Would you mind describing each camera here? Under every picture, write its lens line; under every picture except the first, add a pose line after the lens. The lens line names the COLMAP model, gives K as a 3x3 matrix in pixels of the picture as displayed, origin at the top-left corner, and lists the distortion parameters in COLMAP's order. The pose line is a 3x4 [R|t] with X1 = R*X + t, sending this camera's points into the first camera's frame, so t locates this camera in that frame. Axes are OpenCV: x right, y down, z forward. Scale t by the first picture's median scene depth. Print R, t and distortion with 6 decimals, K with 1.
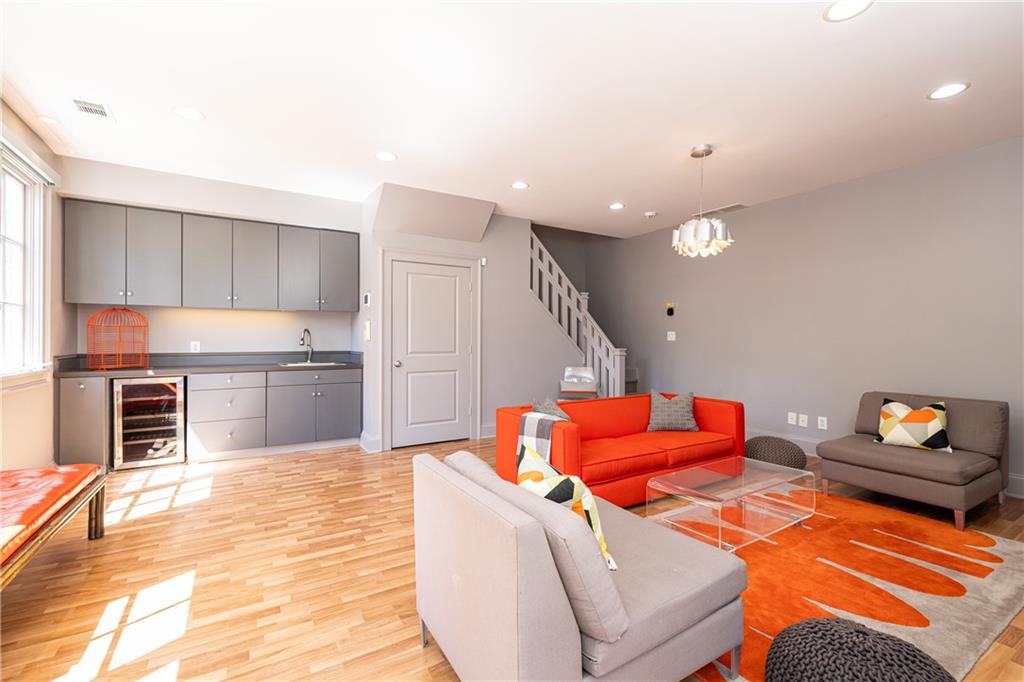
lens RADIAL K [[446.6, 0, 512.0], [0, 446.6, 341.0], [0, 0, 1]] dist [-0.001865, -0.000494]
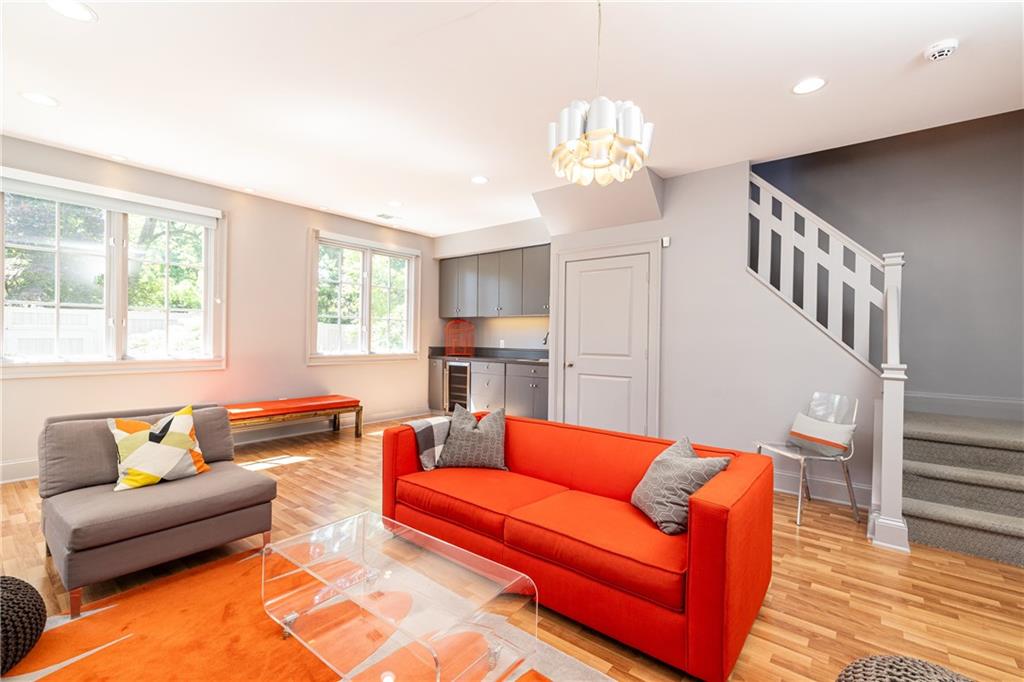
lens RADIAL K [[446.6, 0, 512.0], [0, 446.6, 341.0], [0, 0, 1]] dist [-0.001865, -0.000494]
pose [[0.337616, 0.010862, -0.941221, 0.673937], [-0.015492, 0.999862, 0.005982, -0.005305], [0.941156, 0.012562, 0.337738, 0.560833]]
